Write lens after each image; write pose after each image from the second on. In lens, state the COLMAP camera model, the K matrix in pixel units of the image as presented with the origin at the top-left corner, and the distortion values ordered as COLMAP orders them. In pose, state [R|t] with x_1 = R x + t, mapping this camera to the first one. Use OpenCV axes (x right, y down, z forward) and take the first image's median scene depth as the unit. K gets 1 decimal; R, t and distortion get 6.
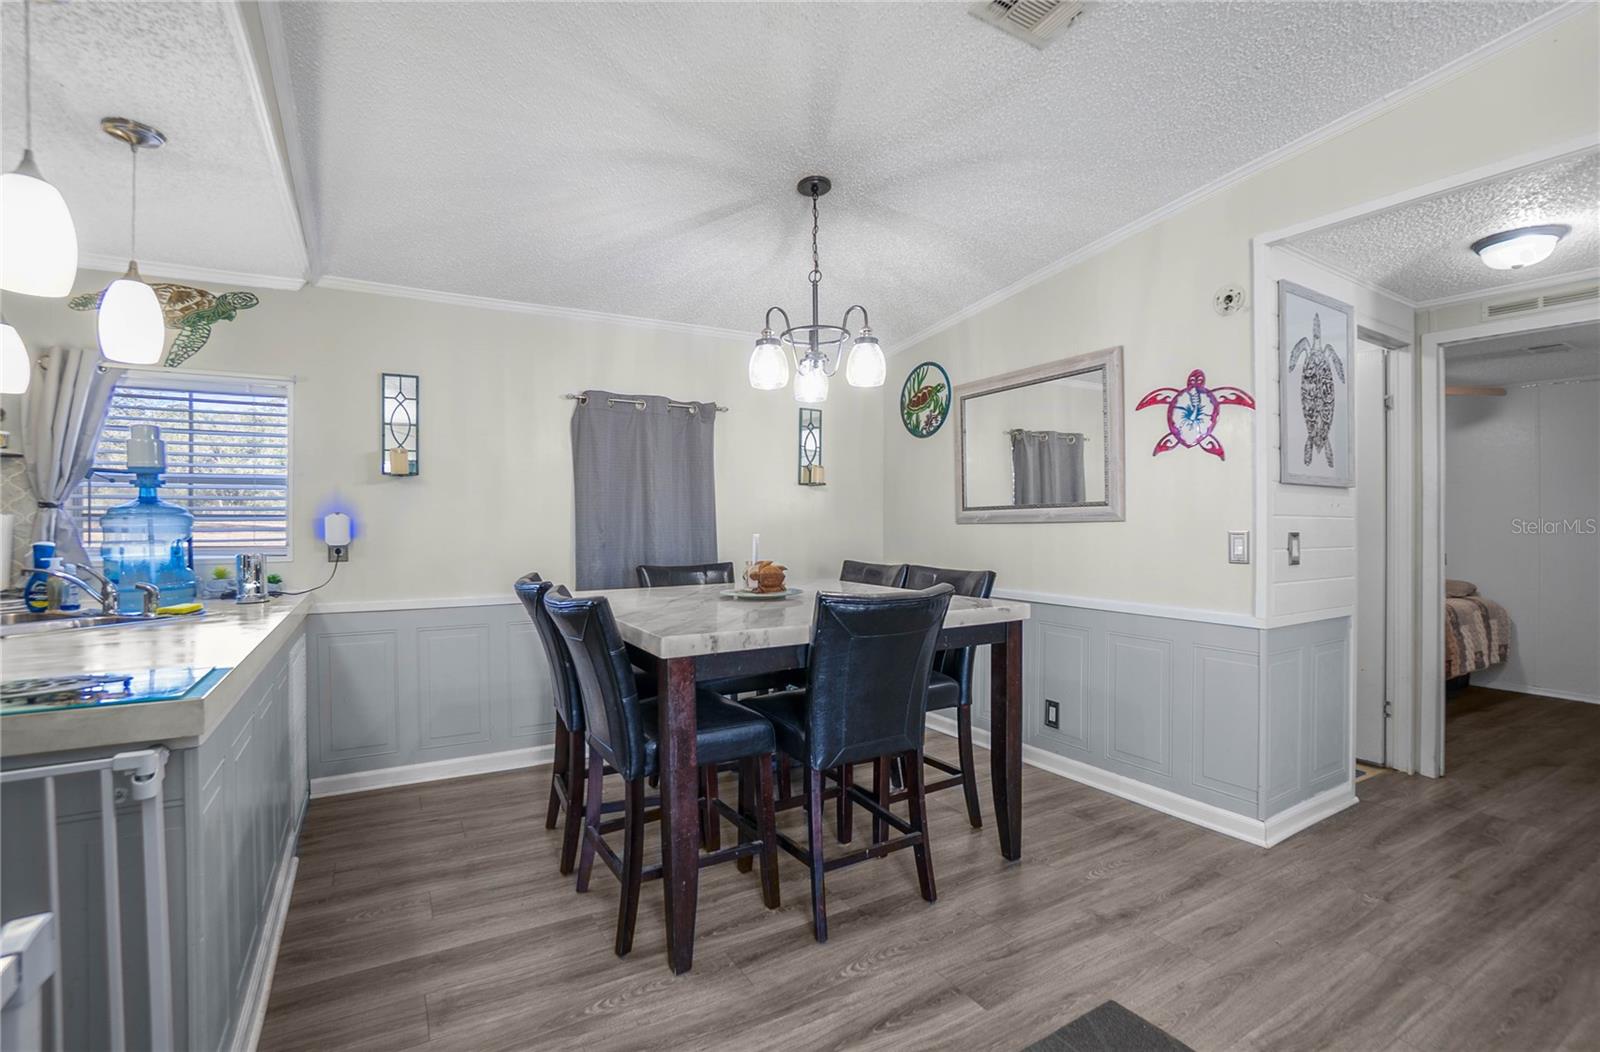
lens RADIAL K [[733.2, 0, 793.3], [0, 733.2, 513.4], [0, 0, 1]] dist [-0.036646, 0.010726]
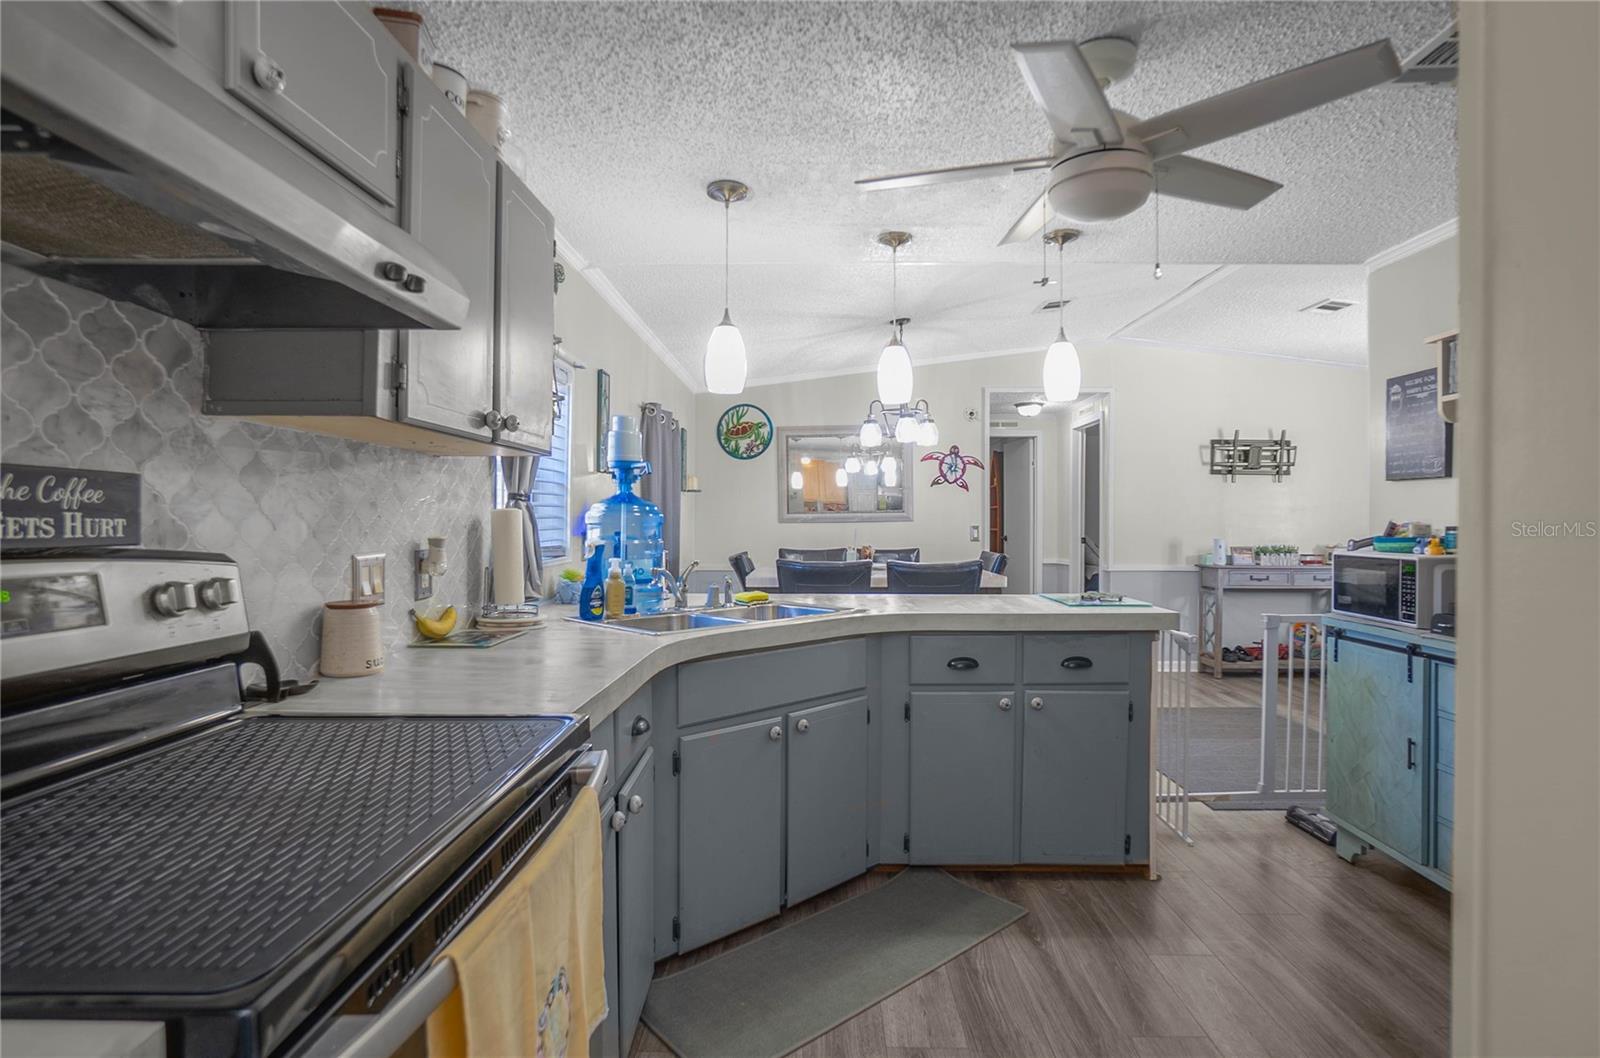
lens RADIAL K [[804.2, 0, 793.2], [0, 804.2, 526.8], [0, 0, 1]] dist [-0.030727, 0.012449]
pose [[0.513810, -0.003878, 0.857895, -1.548496], [-0.006853, 0.999939, 0.008625, 0.010333], [-0.857876, -0.010311, 0.513753, 0.239380]]
